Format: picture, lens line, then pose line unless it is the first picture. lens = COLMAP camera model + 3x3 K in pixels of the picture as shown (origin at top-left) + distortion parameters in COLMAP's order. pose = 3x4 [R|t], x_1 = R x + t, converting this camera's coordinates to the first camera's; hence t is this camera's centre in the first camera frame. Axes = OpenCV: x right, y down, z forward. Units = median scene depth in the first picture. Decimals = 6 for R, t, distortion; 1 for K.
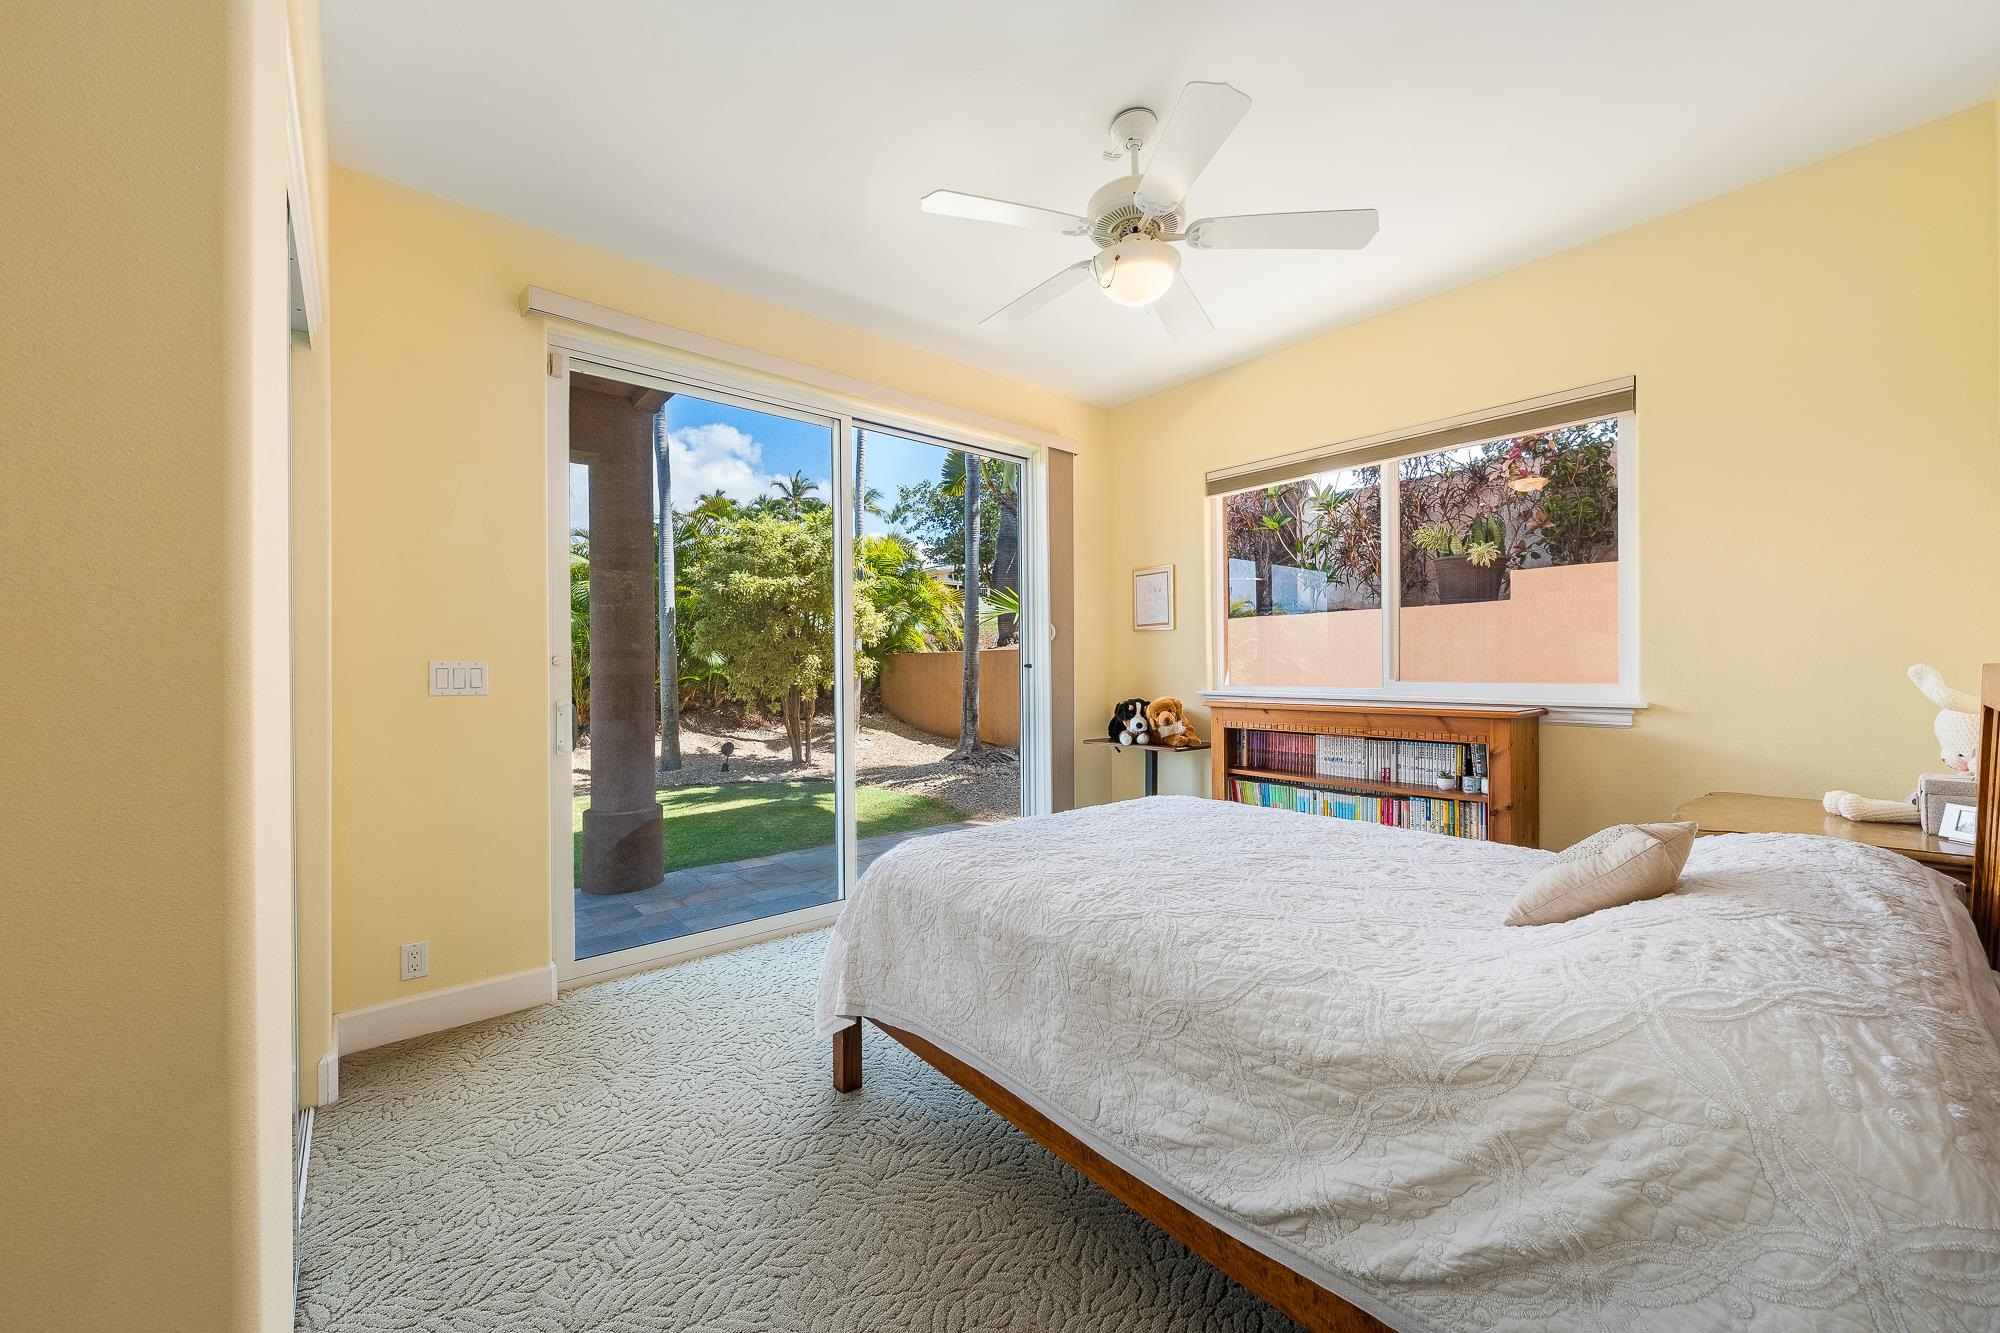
lens RADIAL K [[745.2, 0, 1003.9], [0, 745.2, 665.9], [0, 0, 1]] dist [-0.000206, -0.000002]
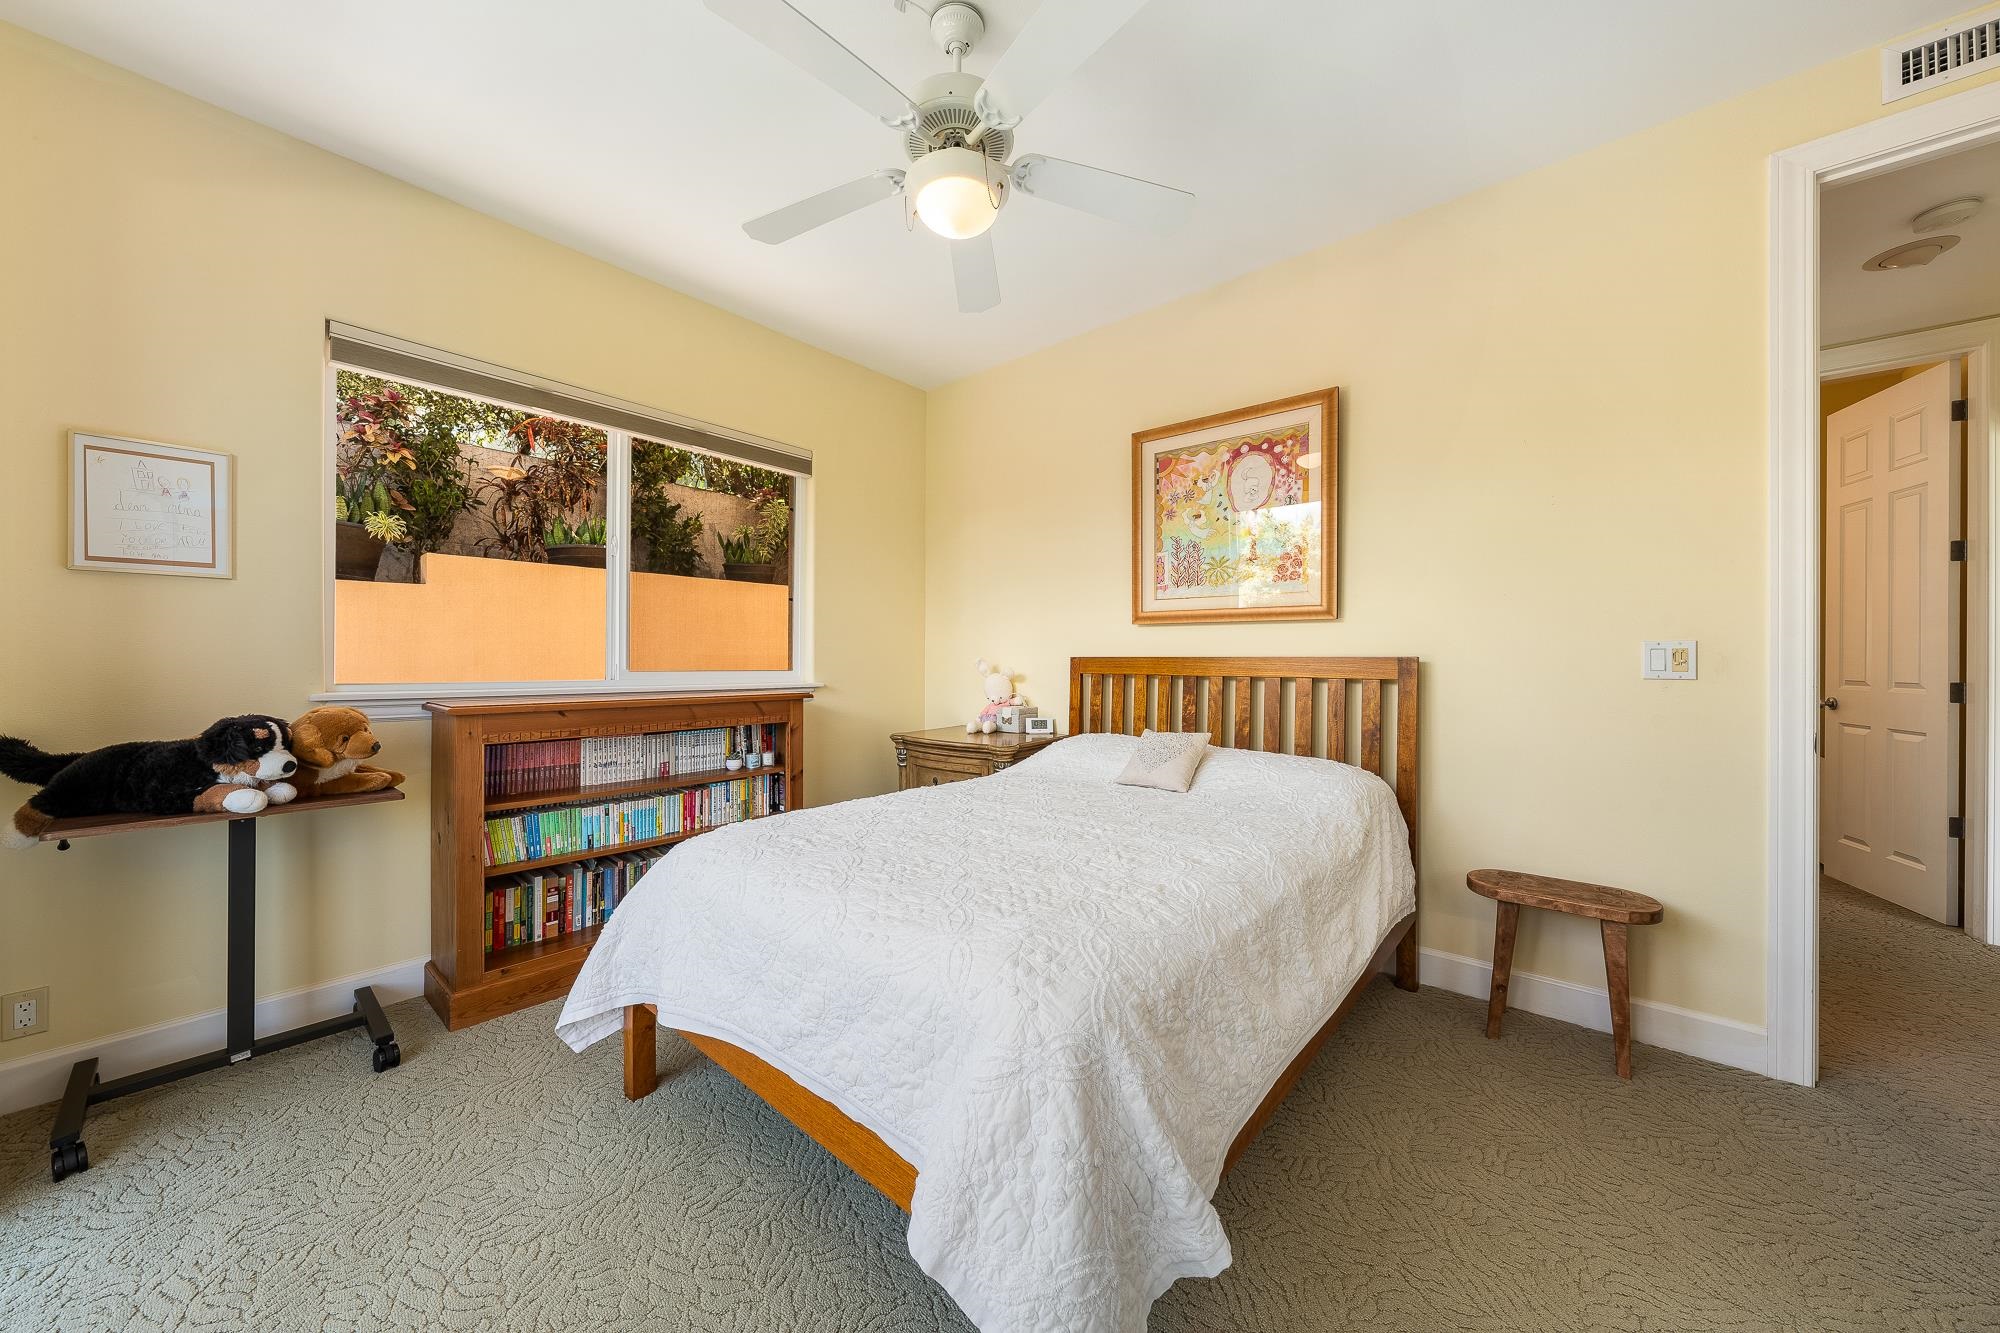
lens RADIAL K [[680.7, 0, 1004.8], [0, 680.7, 663.9], [0, 0, 1]] dist [-0.000133, -0.000021]
pose [[-0.139996, 0.001508, 0.990151, -0.390375], [0.001856, 0.999997, -0.001260, 0.012978], [-0.990150, 0.001662, -0.139998, 0.668145]]
